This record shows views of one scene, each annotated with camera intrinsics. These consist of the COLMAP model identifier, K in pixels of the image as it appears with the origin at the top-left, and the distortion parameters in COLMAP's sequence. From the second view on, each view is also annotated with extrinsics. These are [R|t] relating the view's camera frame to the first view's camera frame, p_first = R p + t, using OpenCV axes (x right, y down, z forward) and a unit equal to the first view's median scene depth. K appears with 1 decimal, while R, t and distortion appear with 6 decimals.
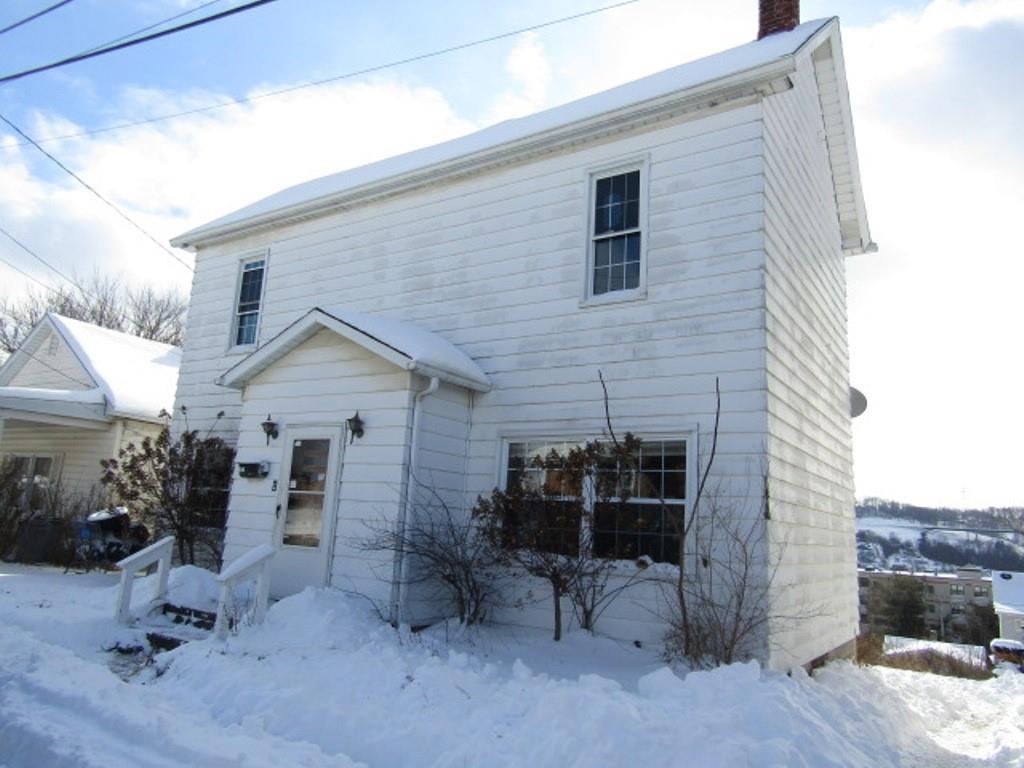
lens RADIAL K [[732.2, 0, 511.6], [0, 732.2, 391.2], [0, 0, 1]] dist [0.009866, 0.006270]
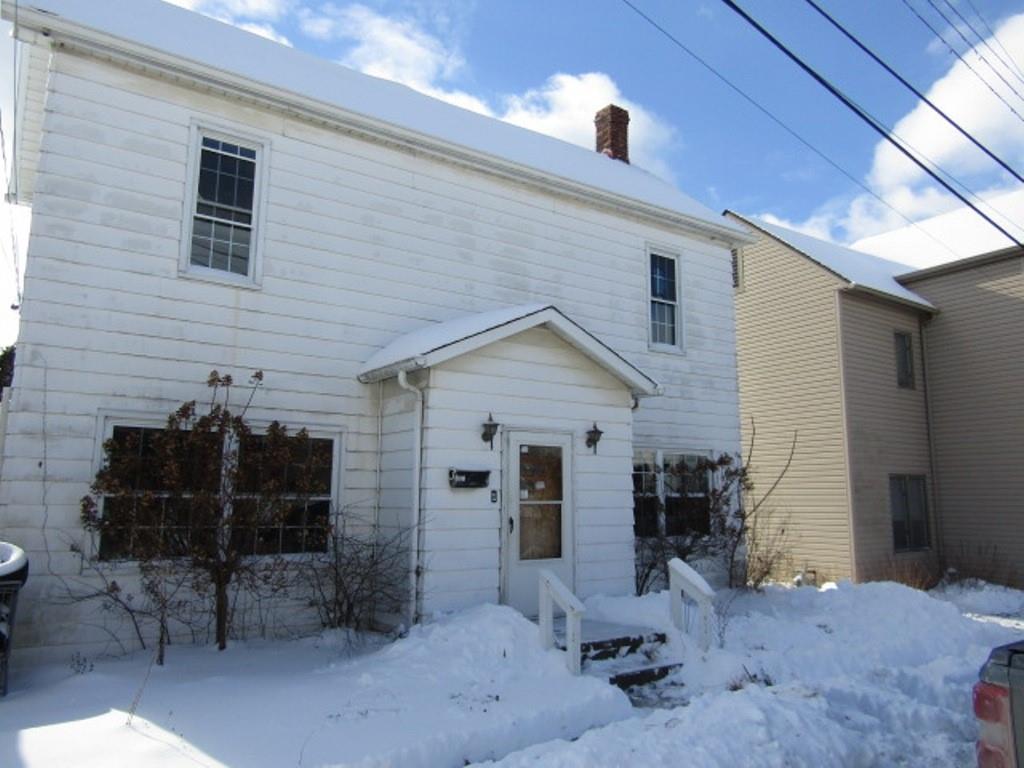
lens RADIAL K [[726.5, 0, 517.8], [0, 726.5, 394.8], [0, 0, 1]] dist [-0.009826, 0.005028]
pose [[0.365844, 0.073888, 0.927738, -1.133881], [-0.147070, 0.988908, -0.020765, 0.024787], [-0.918982, -0.128846, 0.372653, 0.682863]]
